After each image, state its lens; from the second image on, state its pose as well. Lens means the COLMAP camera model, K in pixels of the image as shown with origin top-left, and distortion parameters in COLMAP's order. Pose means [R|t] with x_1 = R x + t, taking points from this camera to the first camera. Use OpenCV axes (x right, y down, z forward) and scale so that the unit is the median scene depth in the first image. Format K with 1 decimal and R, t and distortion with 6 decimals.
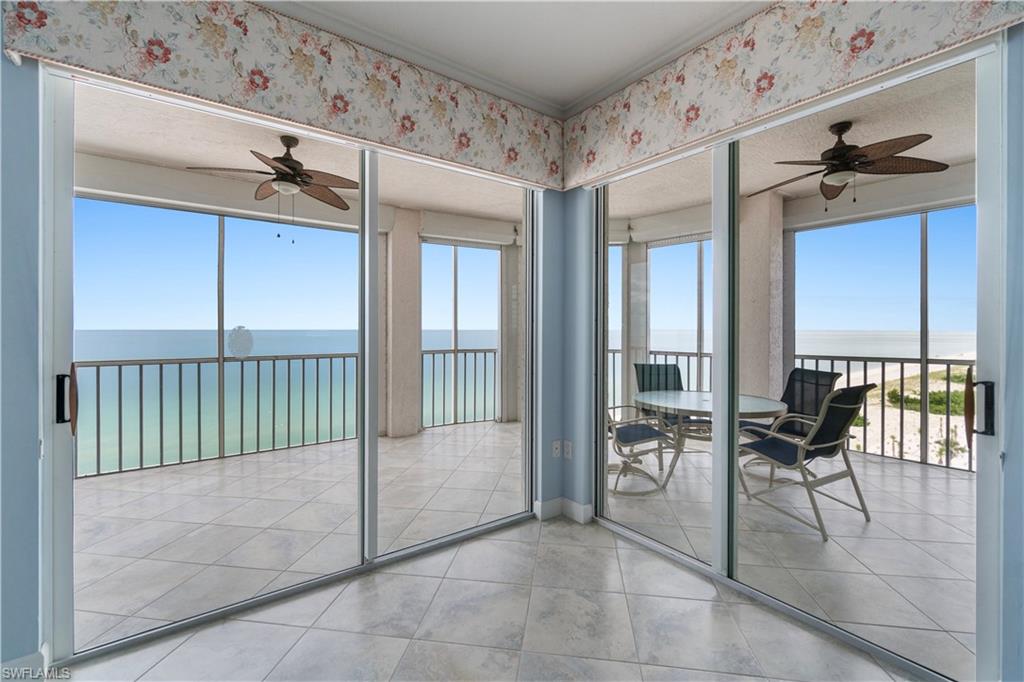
lens RADIAL K [[439.5, 0, 510.1], [0, 439.5, 330.4], [0, 0, 1]] dist [-0.002280, -0.000127]
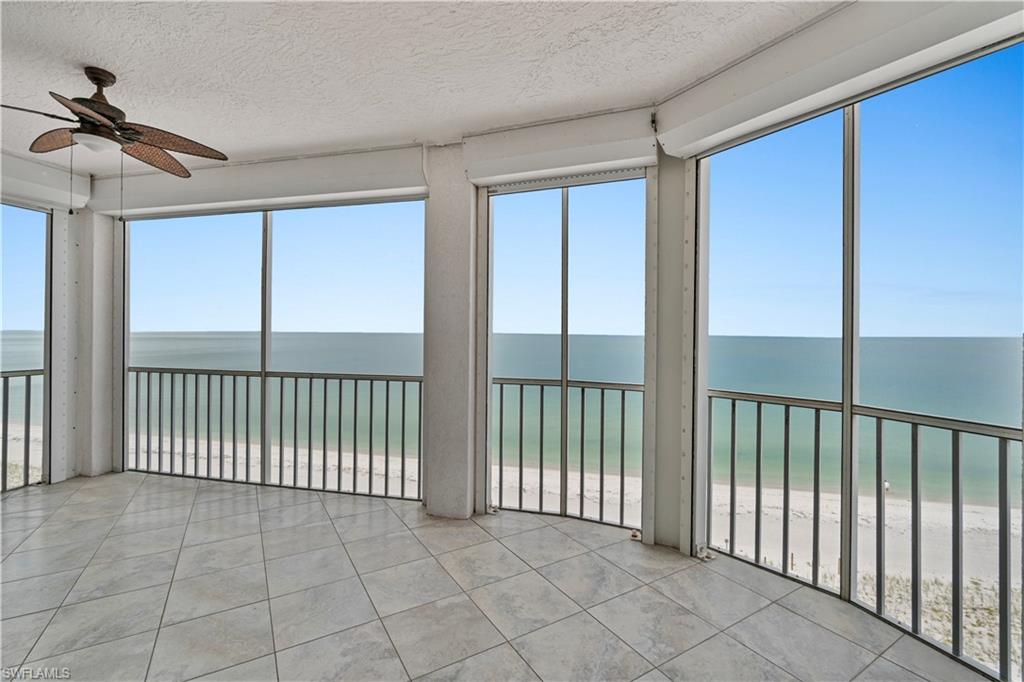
lens RADIAL K [[446.9, 0, 513.3], [0, 446.9, 336.6], [0, 0, 1]] dist [0.000540, 0.000315]
pose [[0.648044, 0.007850, -0.761562, 0.325243], [-0.010823, 0.999941, 0.001097, -0.013463], [0.761526, 0.007531, 0.648091, 0.742542]]
